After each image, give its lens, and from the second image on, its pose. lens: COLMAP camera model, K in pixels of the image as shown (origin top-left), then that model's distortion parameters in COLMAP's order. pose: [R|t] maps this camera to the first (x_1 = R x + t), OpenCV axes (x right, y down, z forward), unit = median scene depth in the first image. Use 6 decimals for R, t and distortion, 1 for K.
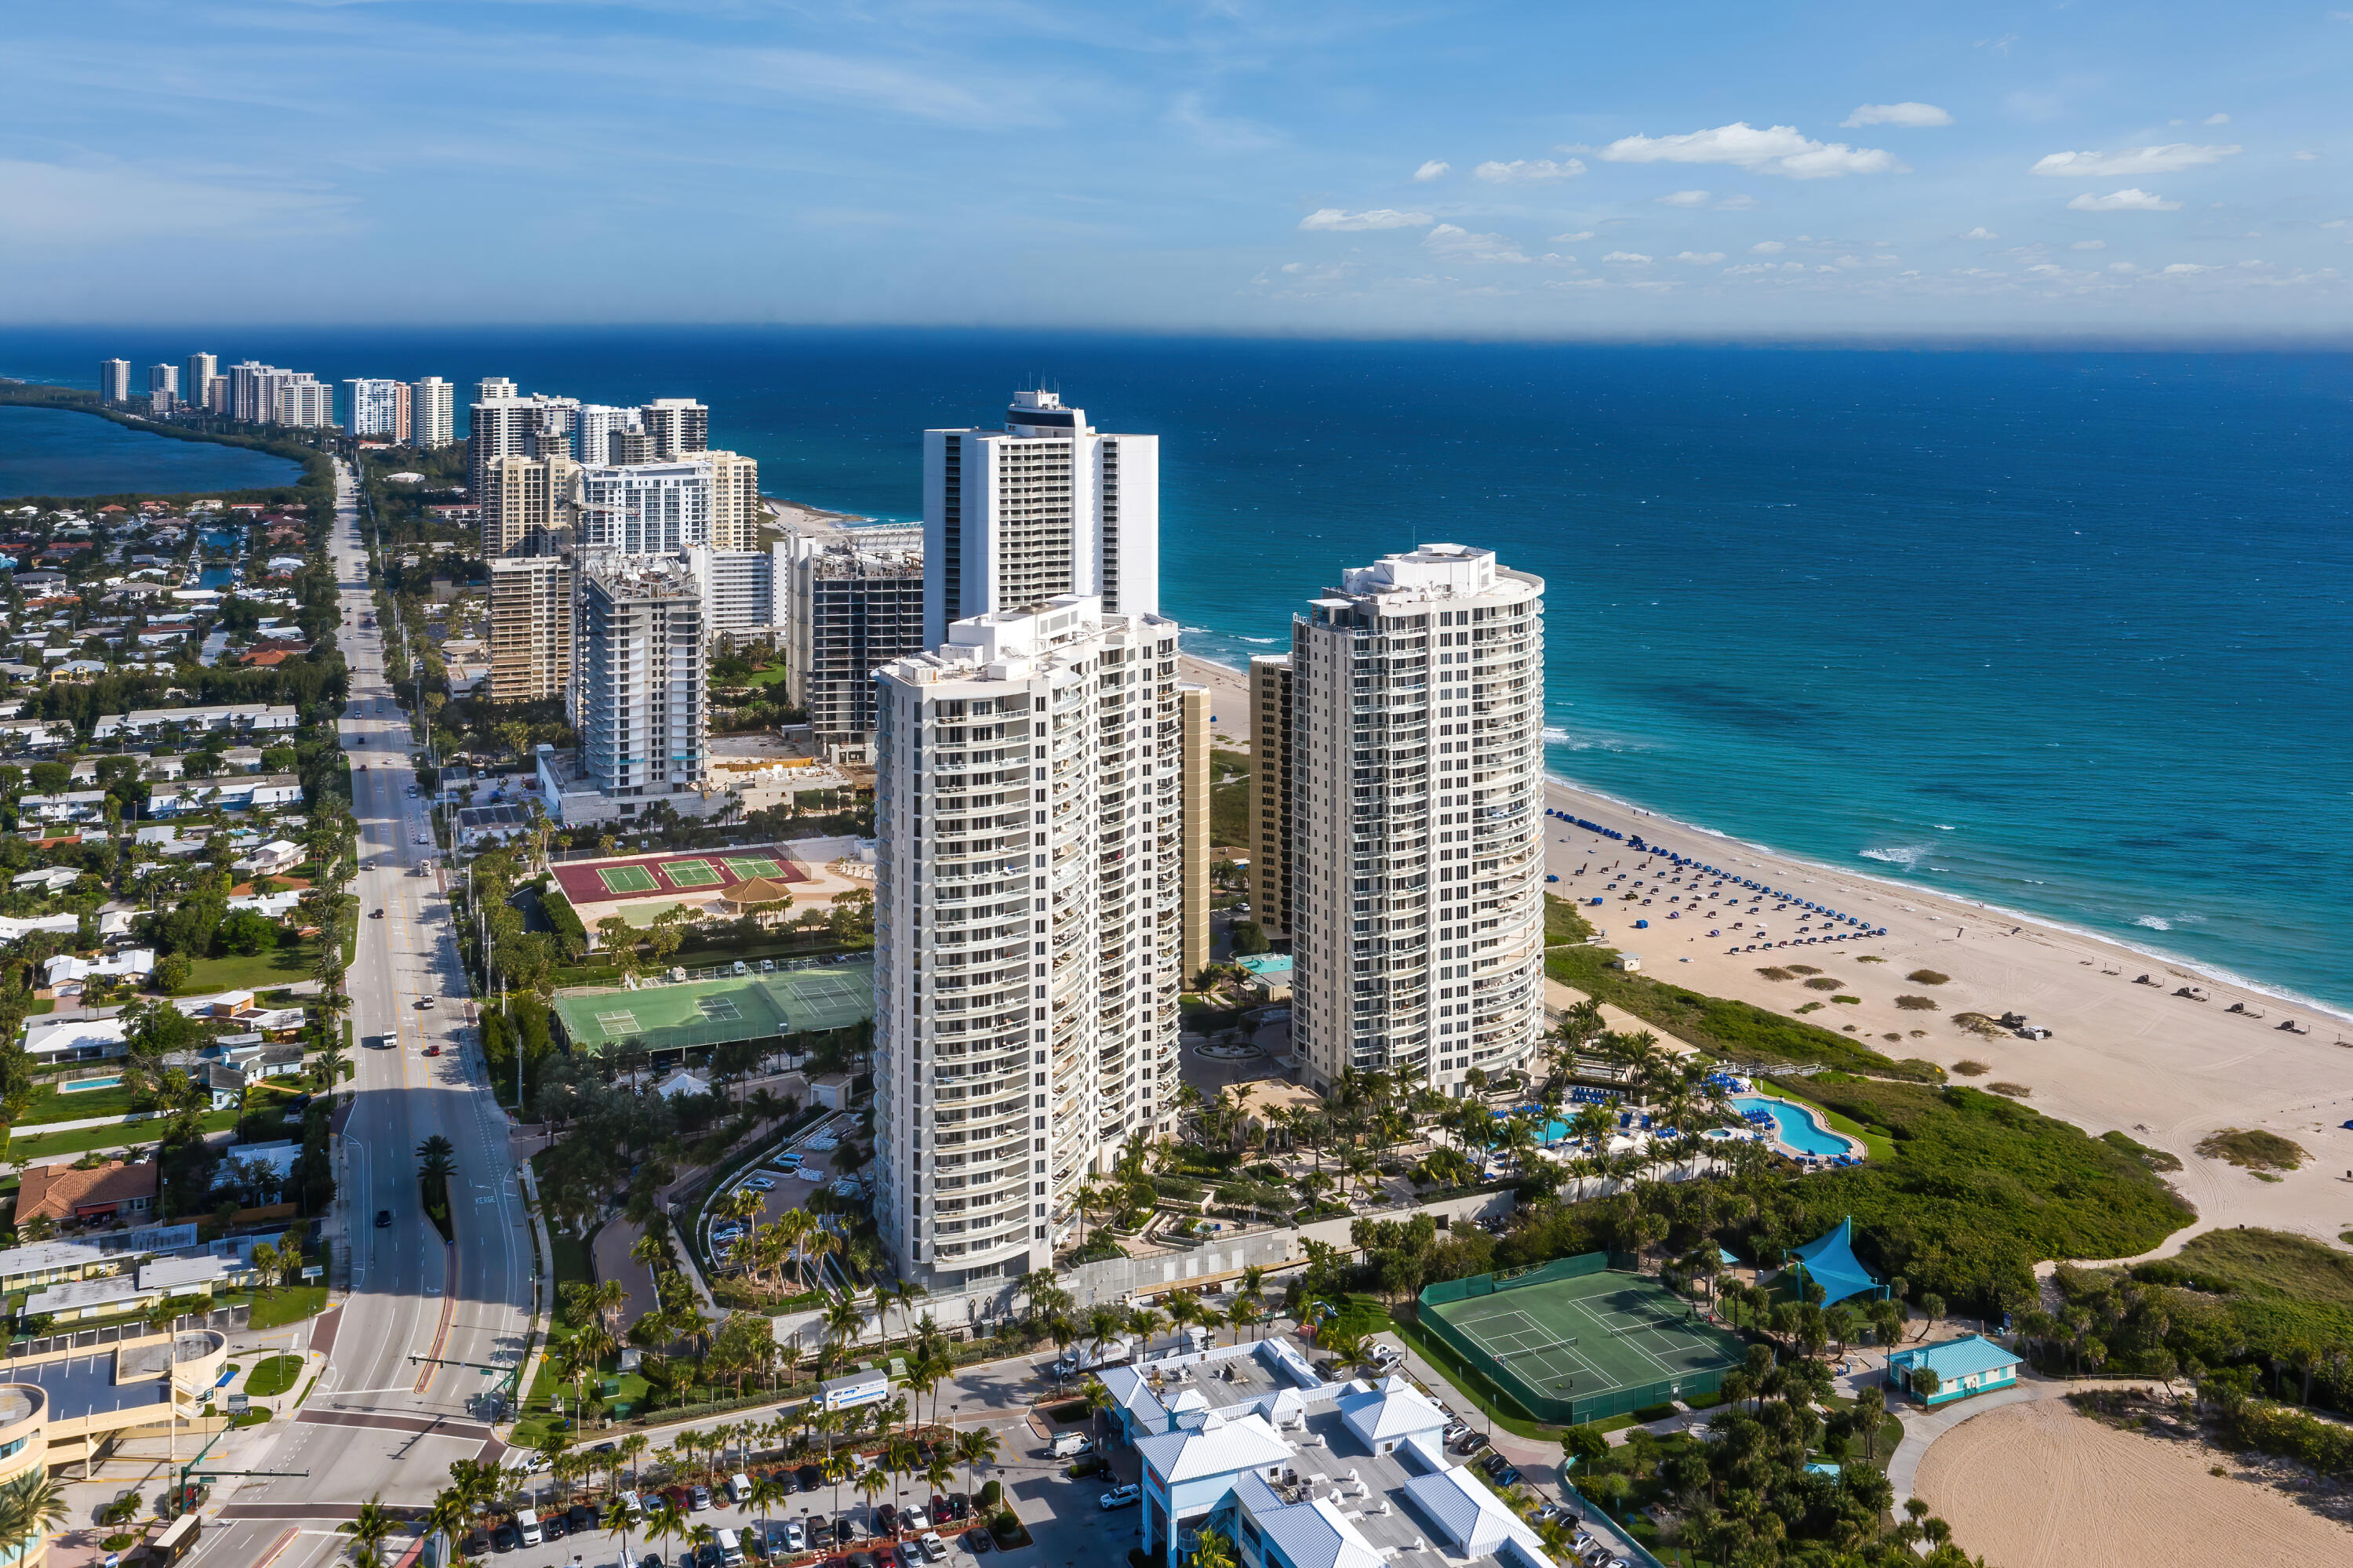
lens RADIAL K [[2221.0, 0, 1177.4], [0, 2221.0, 987.3], [0, 0, 1]] dist [0.009695, 0.008868]
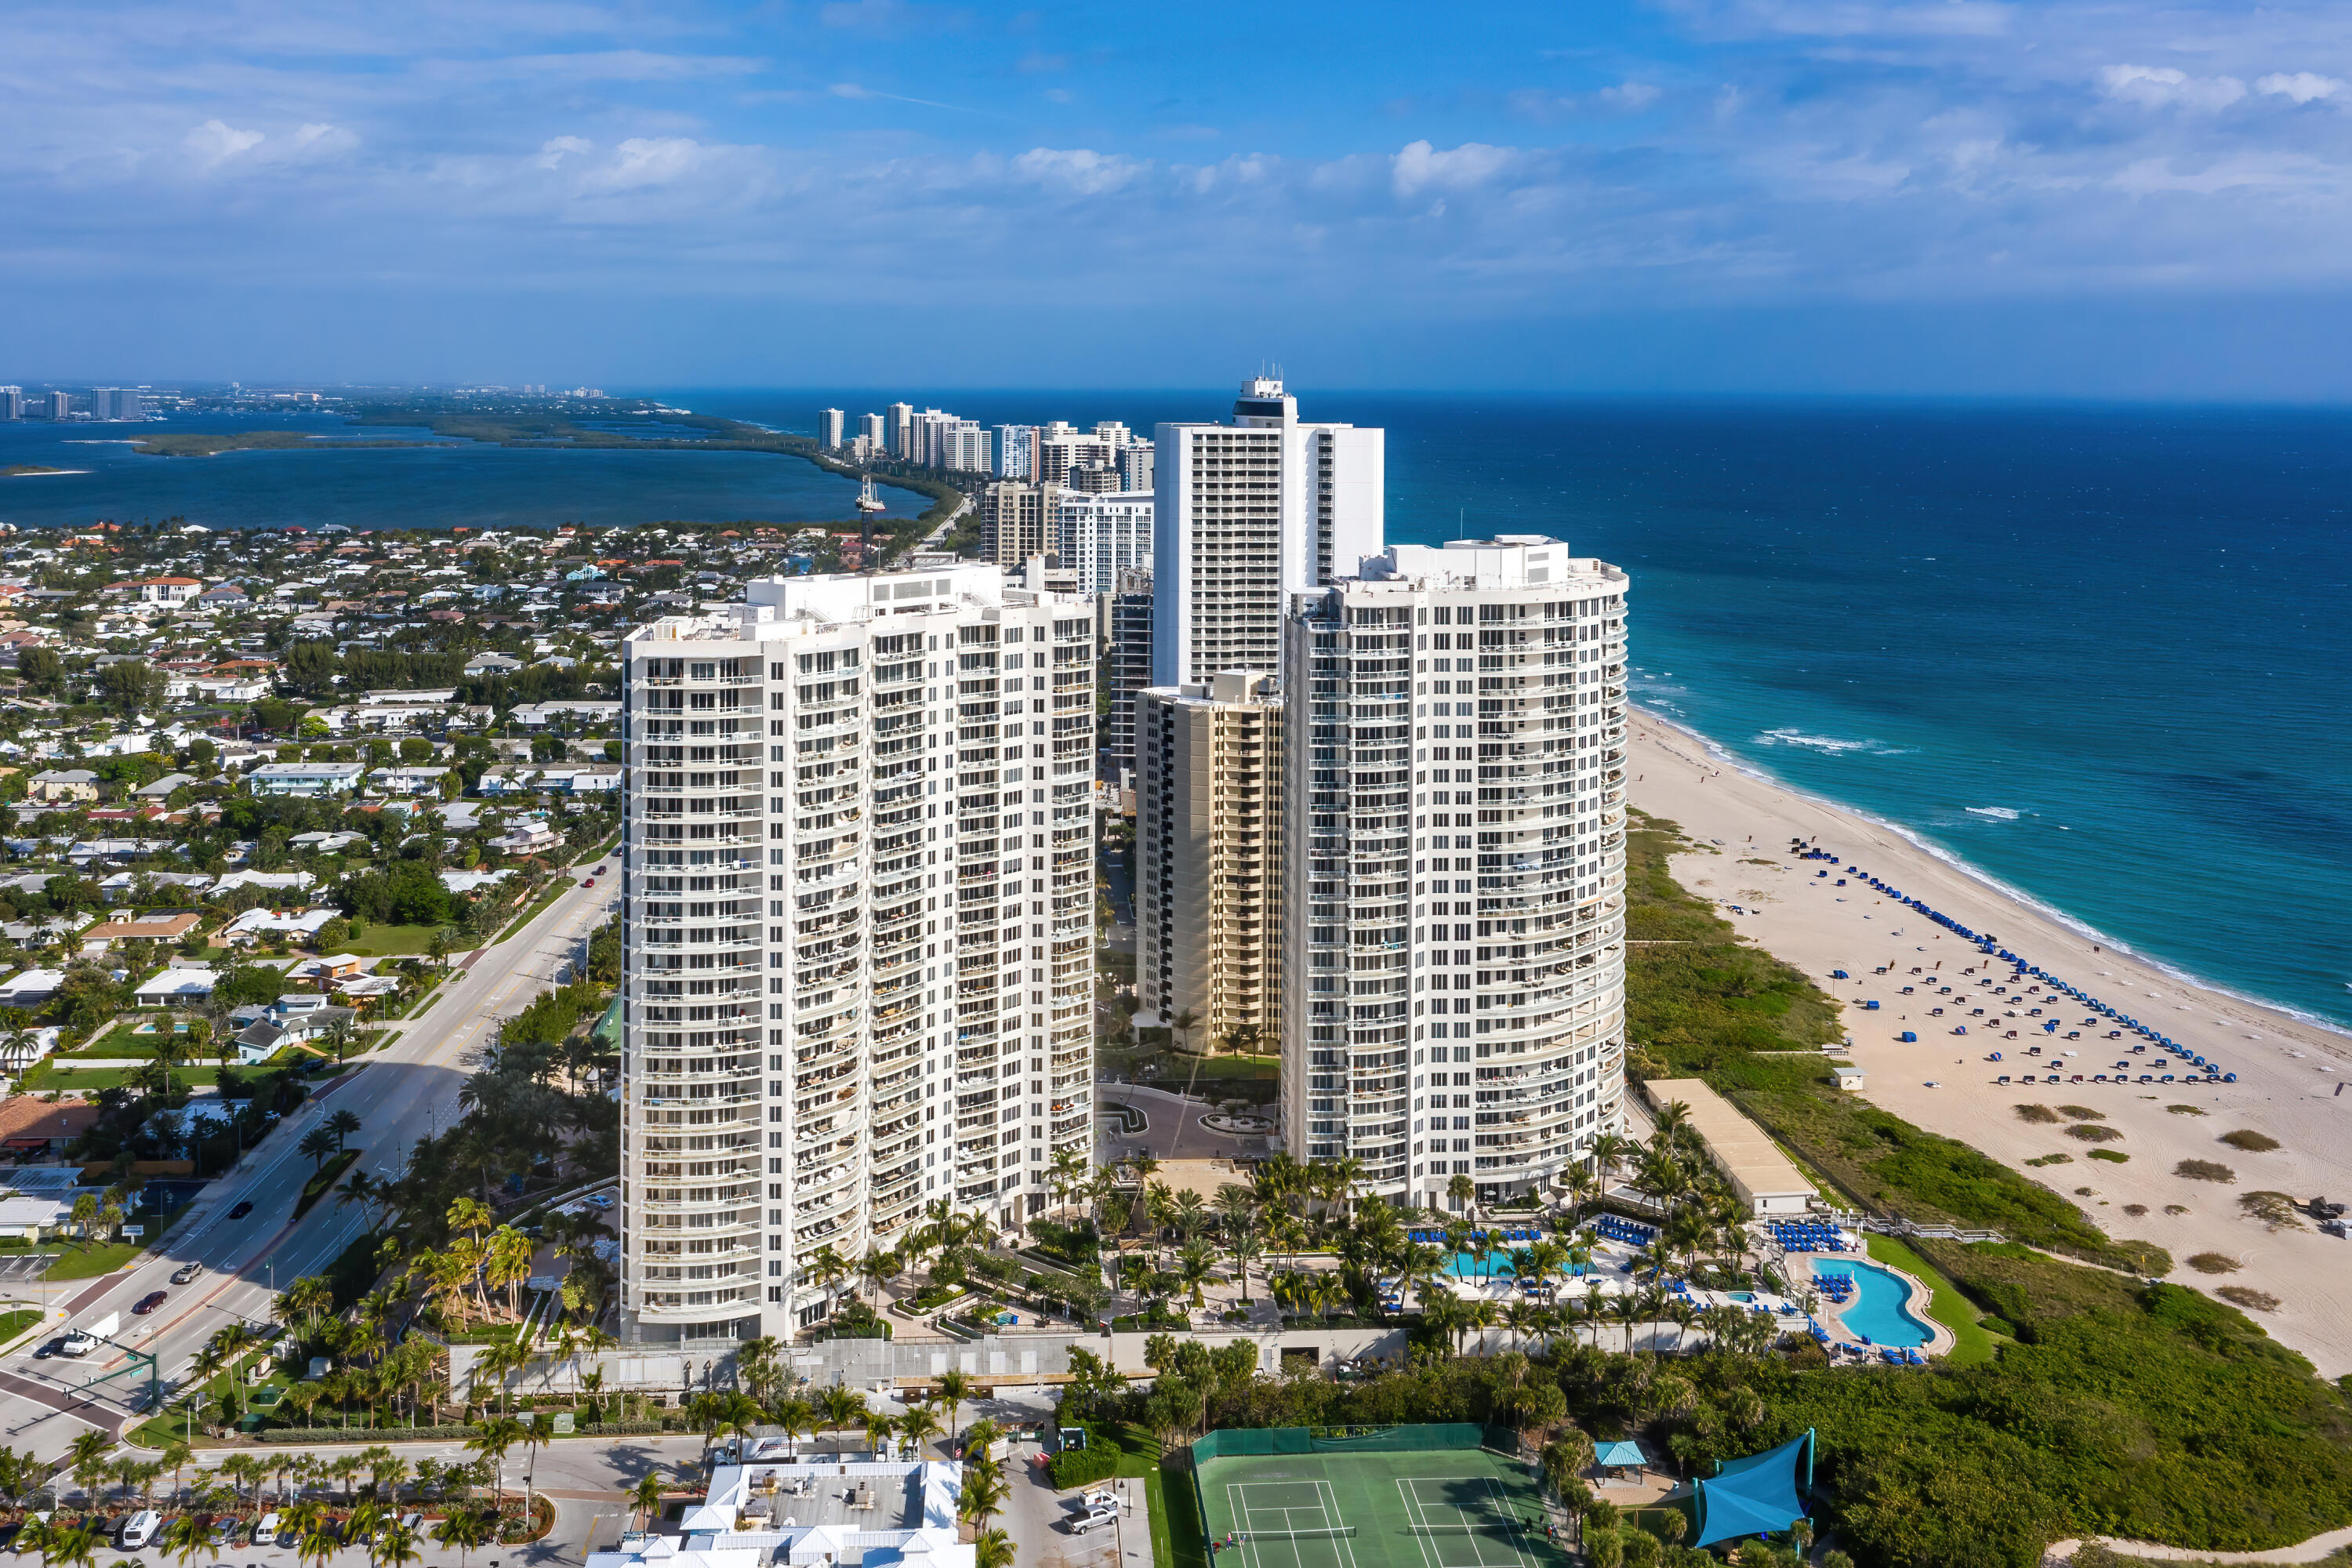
lens RADIAL K [[2220.0, 0, 1176.9], [0, 2220.0, 987.2], [0, 0, 1]] dist [0.009695, 0.008868]
pose [[0.938897, 0.093850, -0.331157, 0.291174], [-0.104958, 0.994352, -0.015775, -0.007701], [0.327806, 0.049568, 0.943444, 0.198655]]
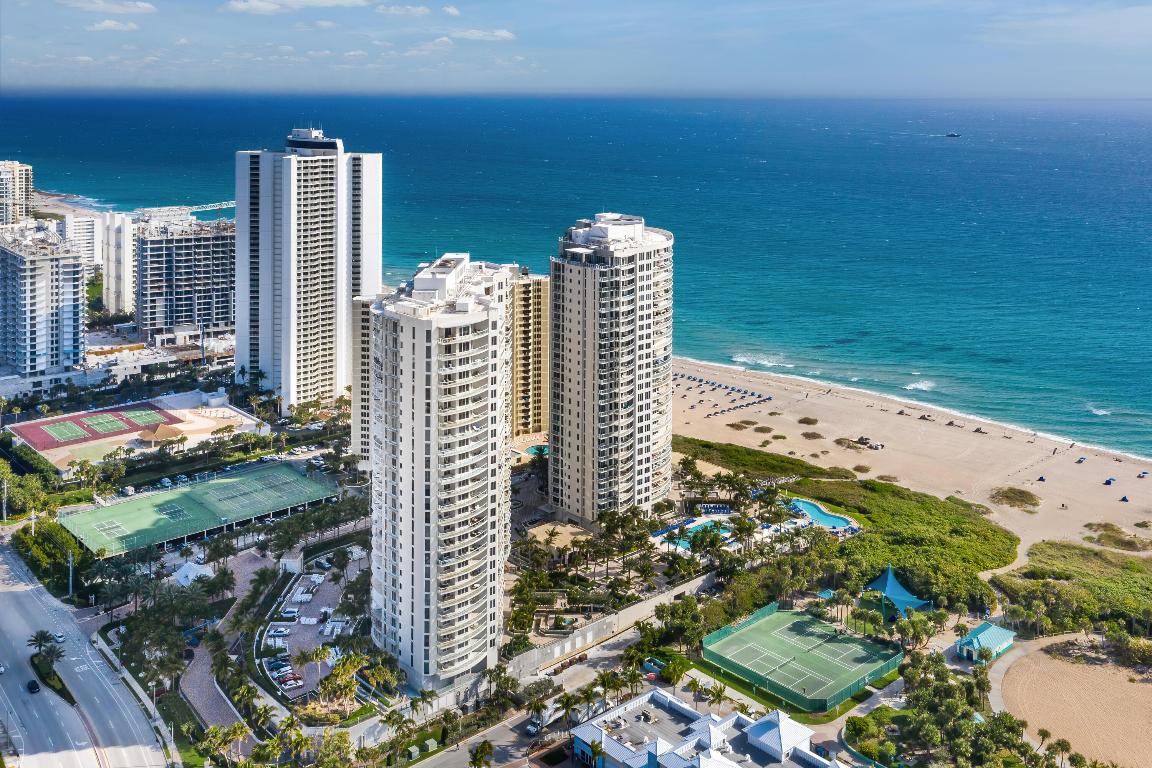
lens RADIAL K [[1105.7, 0, 576.0], [0, 1105.7, 384.0], [0, 0, 1]] dist [-0.000455, 0.009616]
pose [[0.943581, -0.081651, 0.320918, -0.205418], [0.090494, 0.995816, -0.012708, -0.052796], [-0.318538, 0.041032, 0.947022, 0.164045]]
